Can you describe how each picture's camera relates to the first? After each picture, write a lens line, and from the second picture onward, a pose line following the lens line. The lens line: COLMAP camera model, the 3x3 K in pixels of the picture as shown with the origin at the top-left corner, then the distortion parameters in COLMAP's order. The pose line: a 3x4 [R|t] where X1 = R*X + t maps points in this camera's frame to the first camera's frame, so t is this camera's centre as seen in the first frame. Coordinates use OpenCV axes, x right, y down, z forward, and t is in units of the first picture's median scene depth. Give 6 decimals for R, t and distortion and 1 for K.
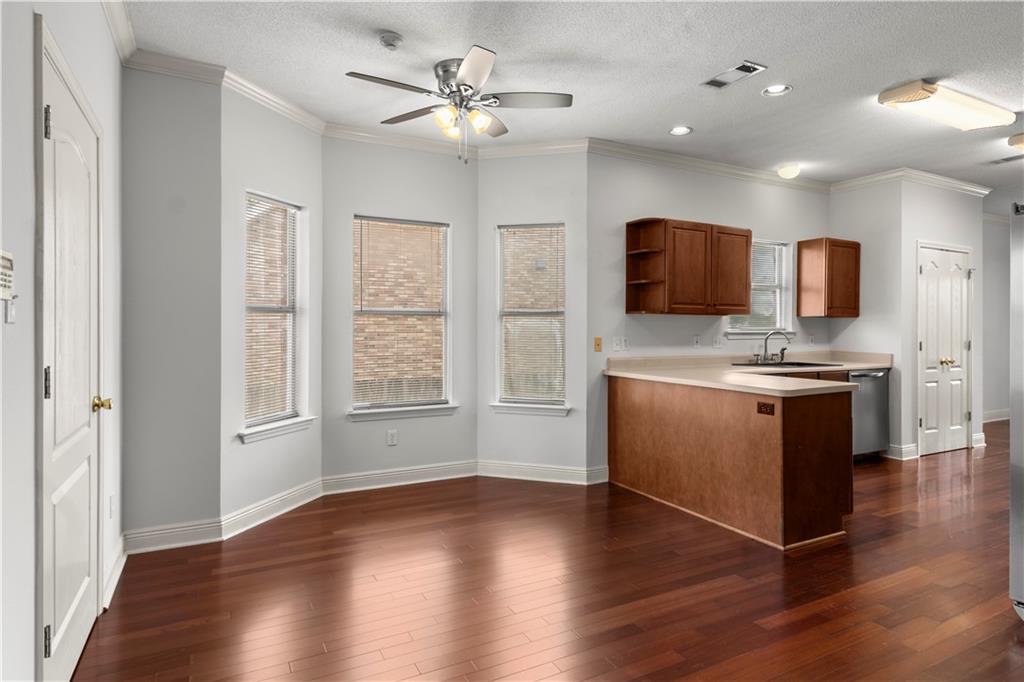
lens RADIAL K [[579.9, 0, 517.8], [0, 579.9, 336.5], [0, 0, 1]] dist [-0.003431, 0.001273]
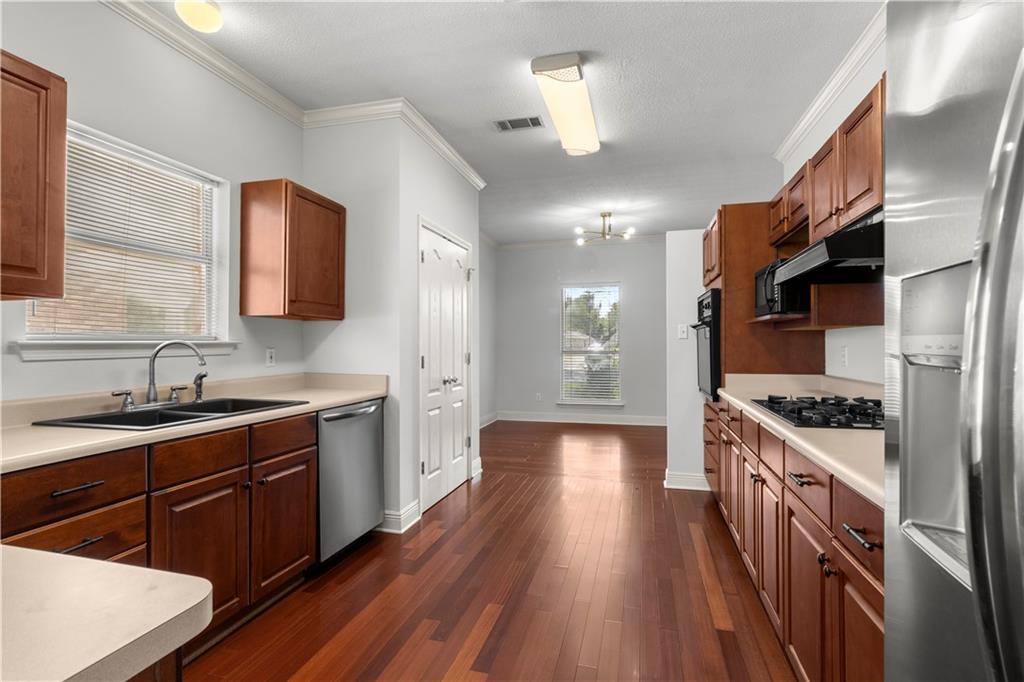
lens RADIAL K [[485.6, 0, 516.6], [0, 485.6, 341.0], [0, 0, 1]] dist [0.024144, -0.000038]
pose [[0.684926, 0.003469, 0.728604, 0.328397], [0.005238, 0.999939, -0.009685, -0.003478], [-0.728593, 0.010450, 0.684867, 0.490924]]
